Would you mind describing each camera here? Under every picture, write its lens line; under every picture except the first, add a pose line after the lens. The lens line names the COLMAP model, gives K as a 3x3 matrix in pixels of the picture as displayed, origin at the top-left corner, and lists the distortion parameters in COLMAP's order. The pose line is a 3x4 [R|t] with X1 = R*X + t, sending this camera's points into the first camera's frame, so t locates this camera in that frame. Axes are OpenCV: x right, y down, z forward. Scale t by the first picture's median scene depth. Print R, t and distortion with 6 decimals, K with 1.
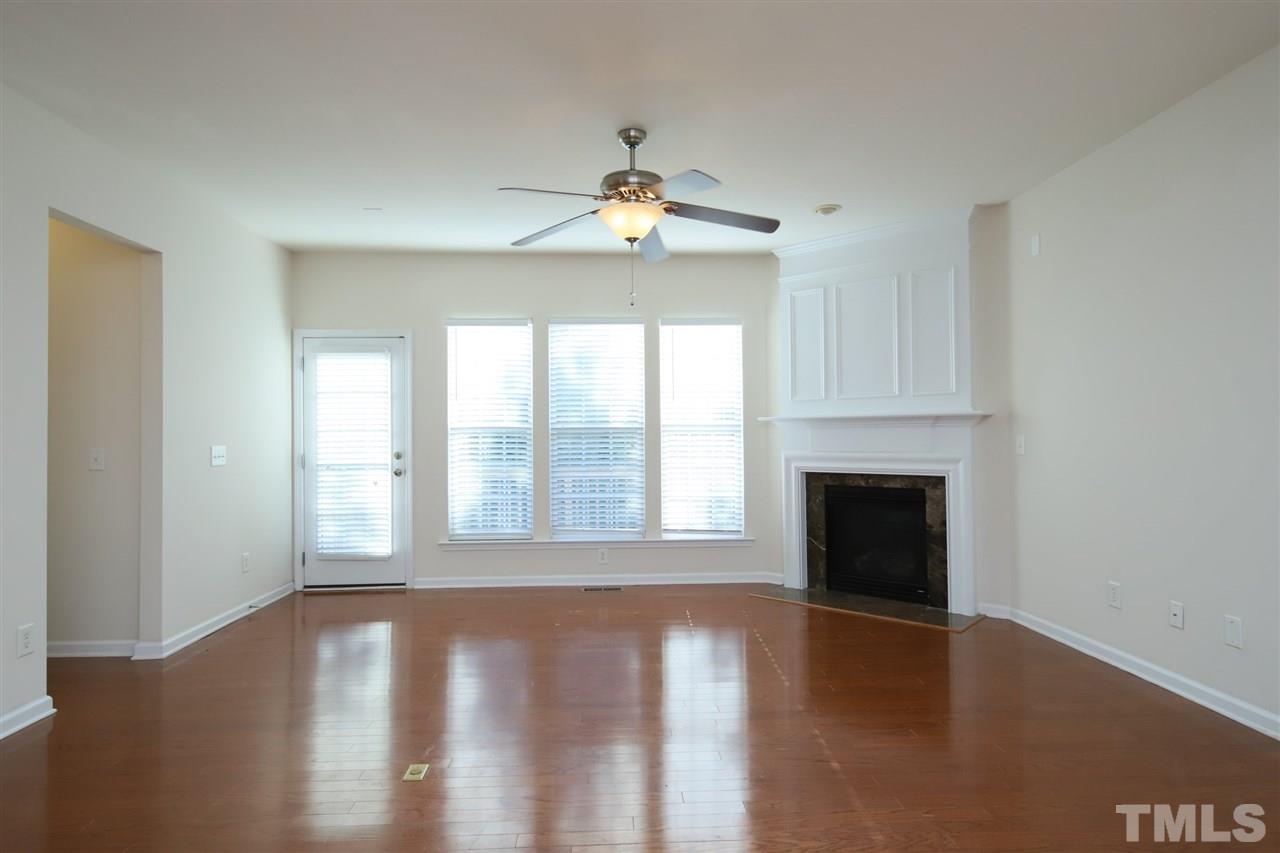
lens RADIAL K [[679.6, 0, 639.7], [0, 679.6, 436.0], [0, 0, 1]] dist [0.001676, 0.000104]
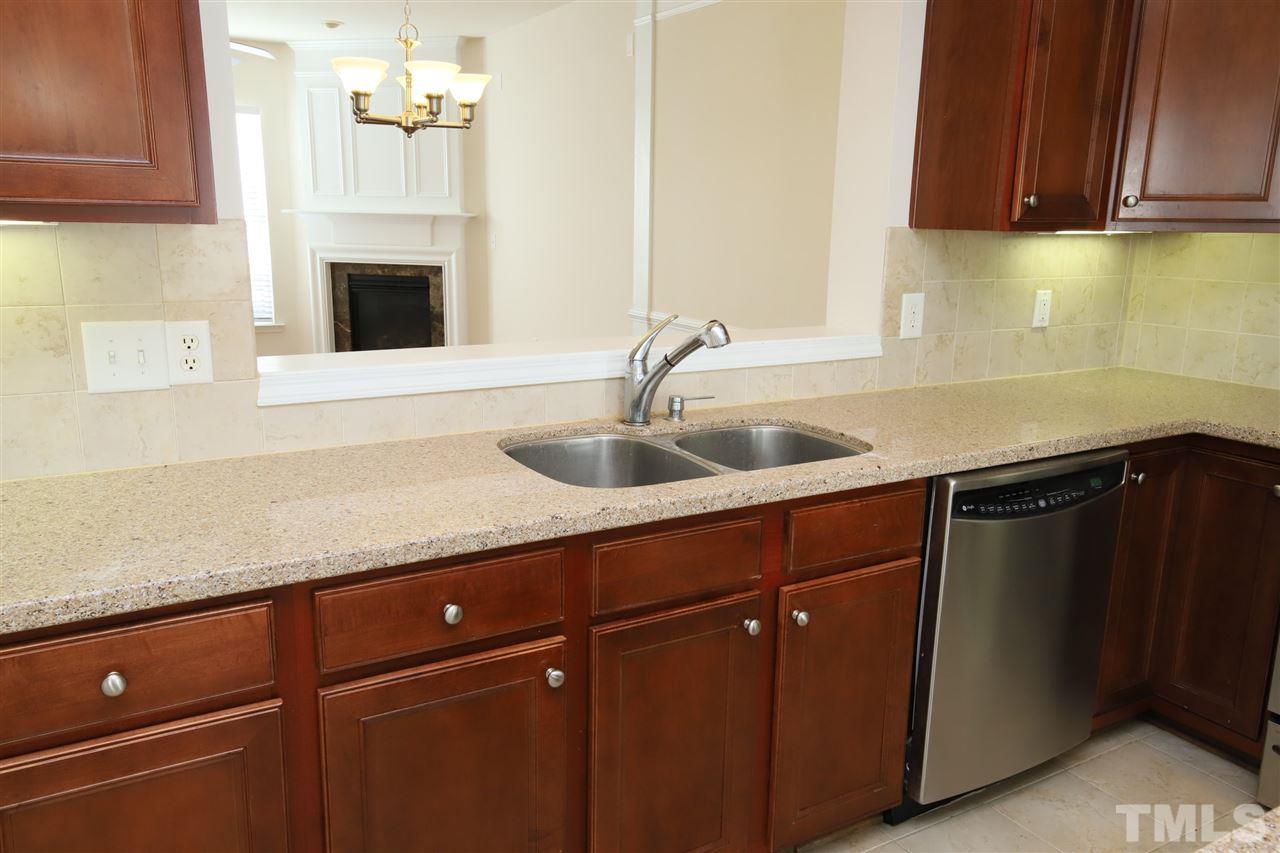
lens RADIAL K [[964.7, 0, 637.5], [0, 964.7, 421.6], [0, 0, 1]] dist [0.041553, 0.000793]
pose [[0.888537, -0.072879, 0.452980, -0.042383], [-0.026522, 0.977493, 0.209293, -0.035131], [-0.458038, -0.197978, 0.866606, -0.621399]]
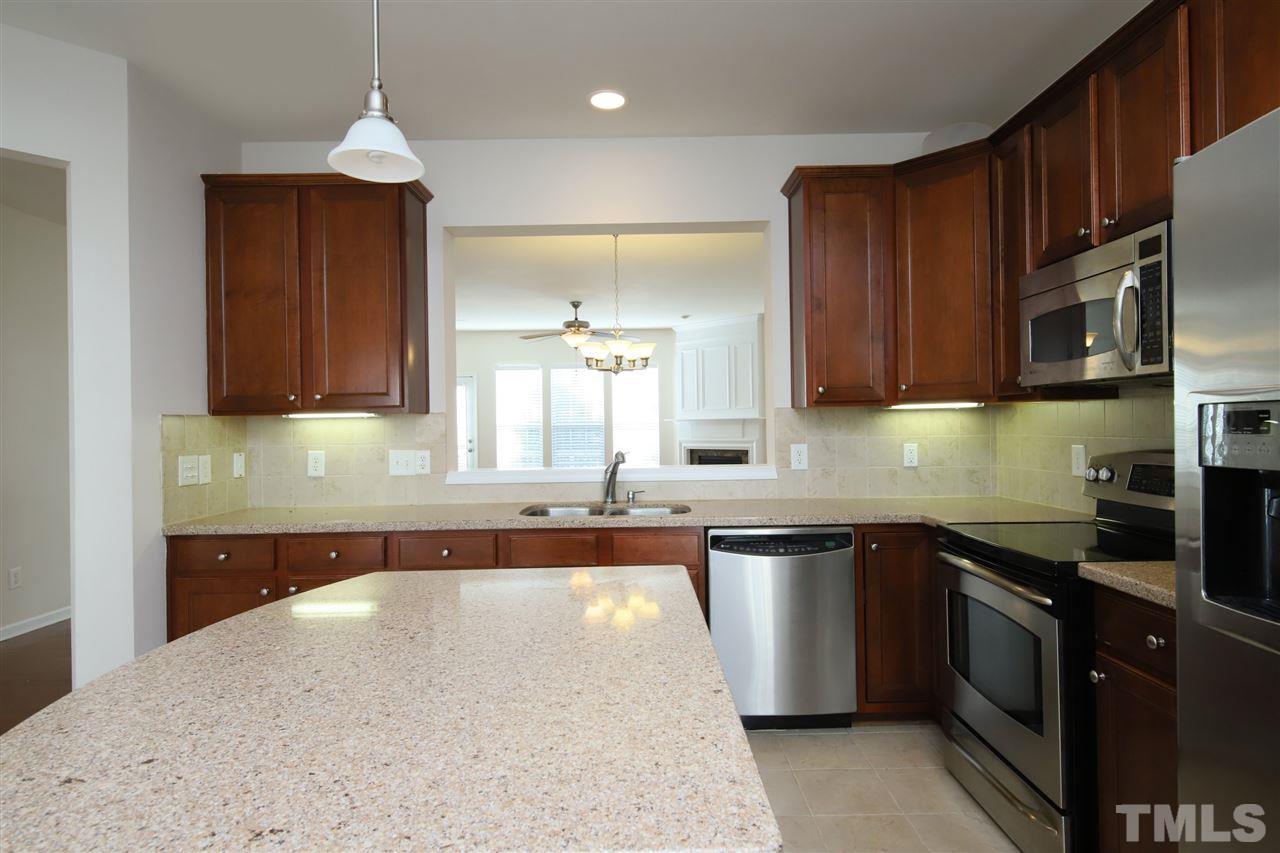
lens RADIAL K [[709.8, 0, 640.0], [0, 709.8, 426.5], [0, 0, 1]] dist [0.000811, -0.003423]
pose [[0.998443, -0.006235, -0.055432, 0.211828], [0.006583, 0.999960, 0.006084, -0.019582], [0.055392, -0.006440, 0.998444, -0.897565]]
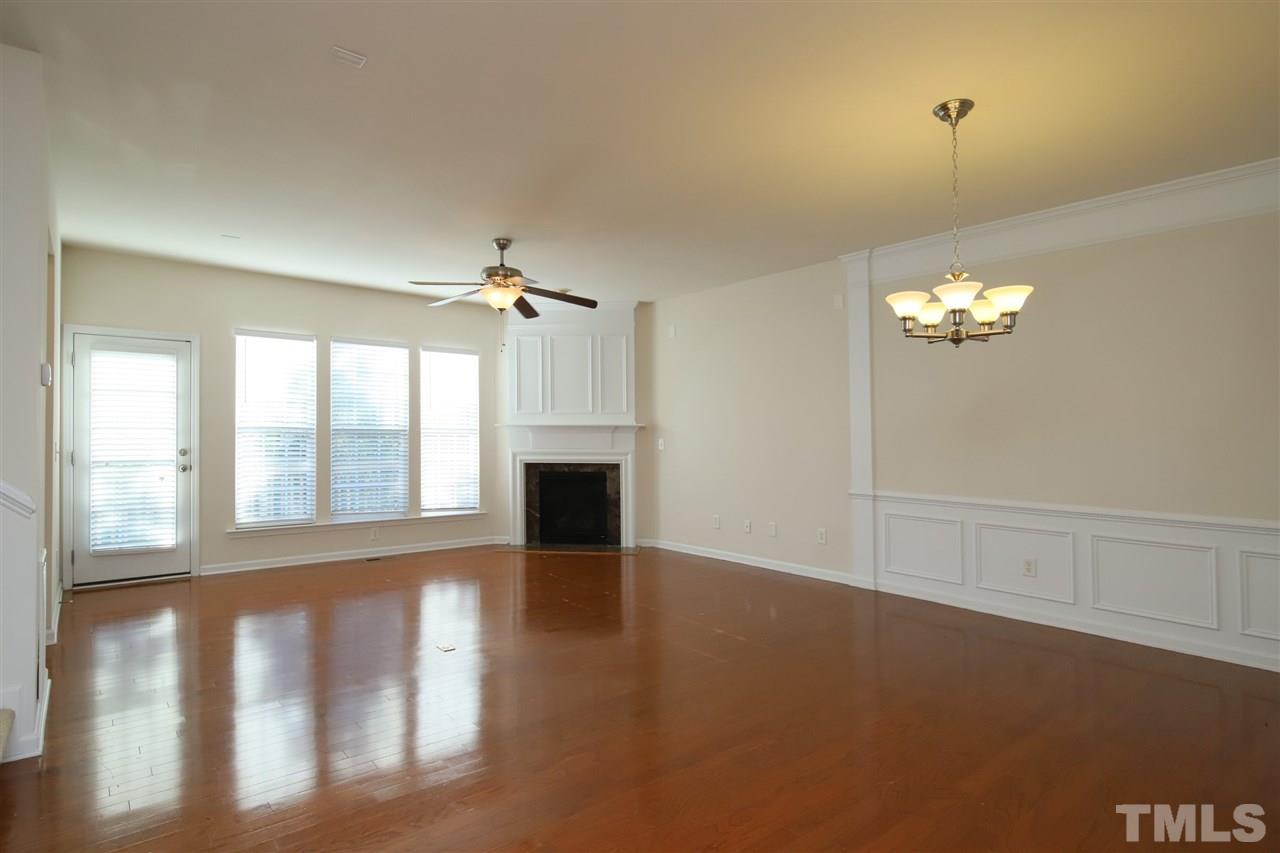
lens RADIAL K [[651.7, 0, 591.9], [0, 651.7, 426.8], [0, 0, 1]] dist [-0.000276, -0.000499]
pose [[0.822831, 0.019883, 0.567939, -0.413785], [-0.010946, 0.999757, -0.019143, 0.001577], [-0.568181, 0.009535, 0.822848, -0.206079]]
